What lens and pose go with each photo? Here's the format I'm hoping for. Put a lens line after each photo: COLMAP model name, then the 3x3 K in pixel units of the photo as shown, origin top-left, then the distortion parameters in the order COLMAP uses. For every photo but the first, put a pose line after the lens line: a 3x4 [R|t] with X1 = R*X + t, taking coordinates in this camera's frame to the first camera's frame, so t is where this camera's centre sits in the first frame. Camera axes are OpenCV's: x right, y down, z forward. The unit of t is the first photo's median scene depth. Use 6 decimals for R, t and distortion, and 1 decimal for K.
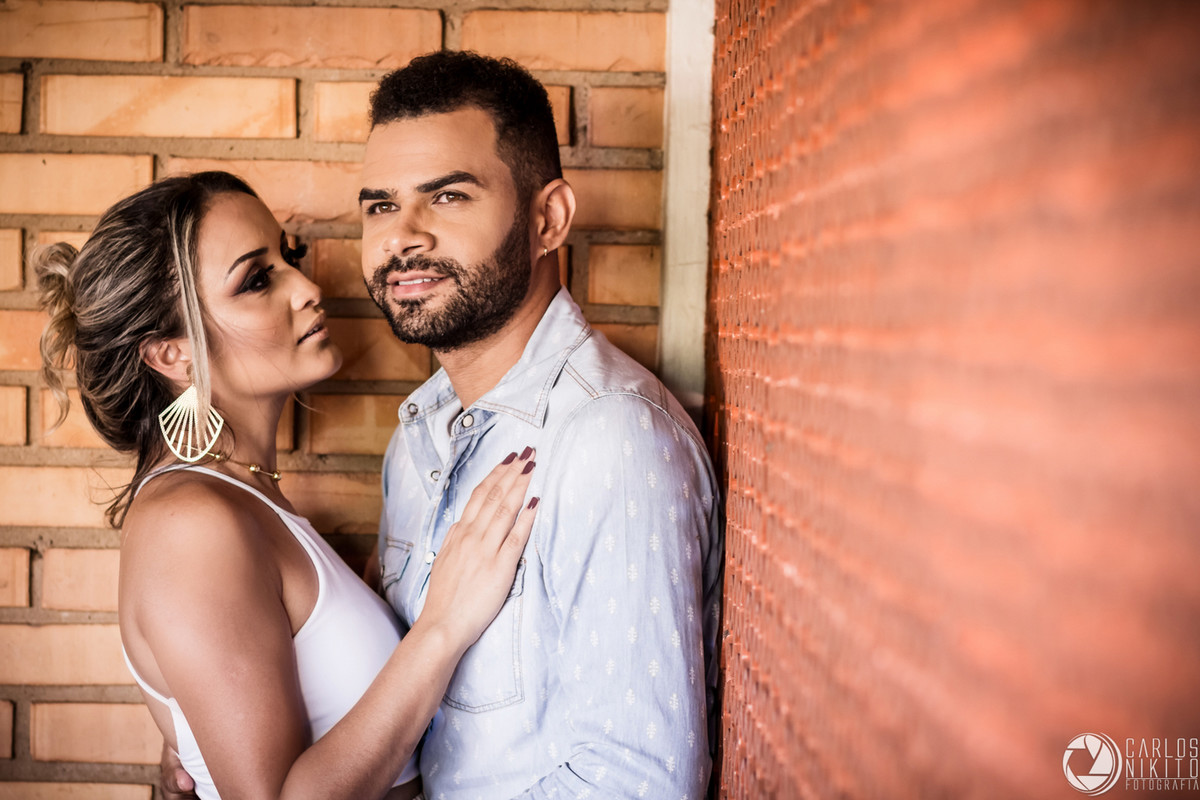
lens RADIAL K [[4758.1, 0, 599.0], [0, 4758.1, 400.0], [0, 0, 1]] dist [-0.132284, 0.000000]
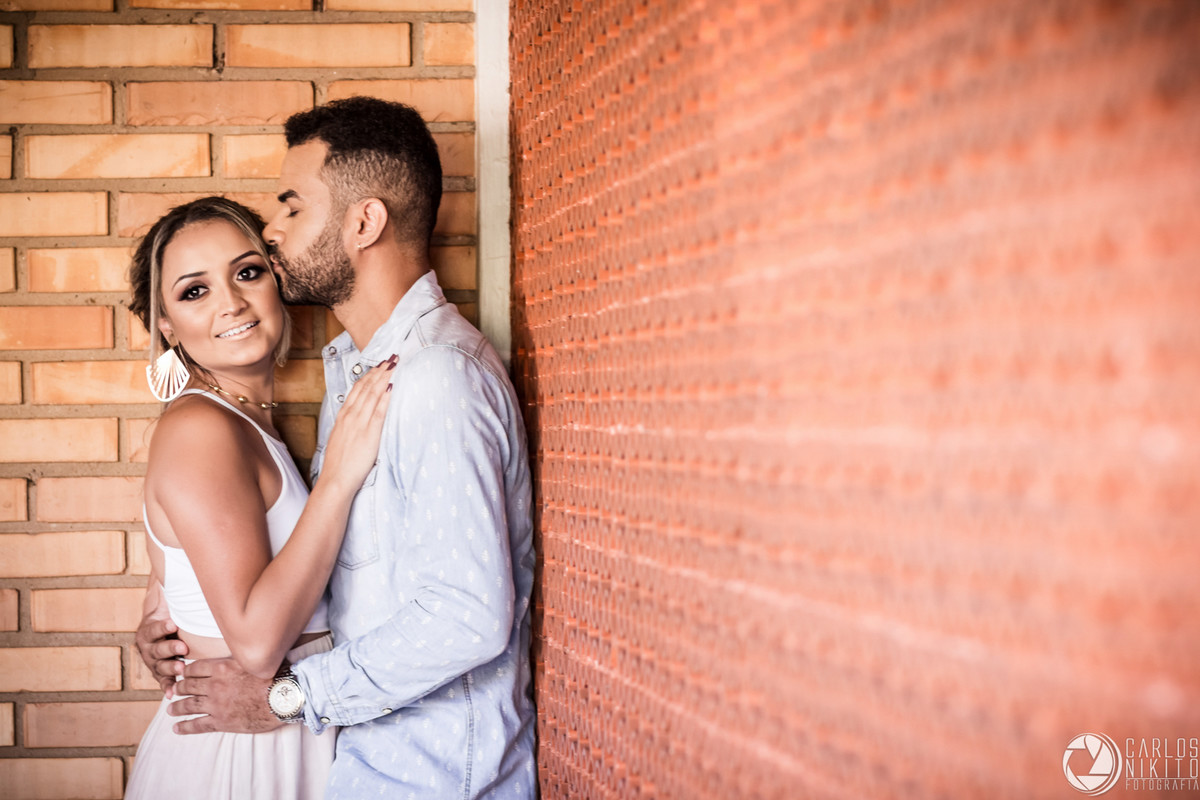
lens RADIAL K [[4758.1, 0, 601.5], [0, 4758.1, 400.8], [0, 0, 1]] dist [-0.132284, 0.000000]
pose [[0.999122, -0.031171, 0.028004, 0.009345], [0.030942, 0.999484, 0.008582, 0.002000], [-0.028257, -0.007708, 0.999571, -0.388973]]
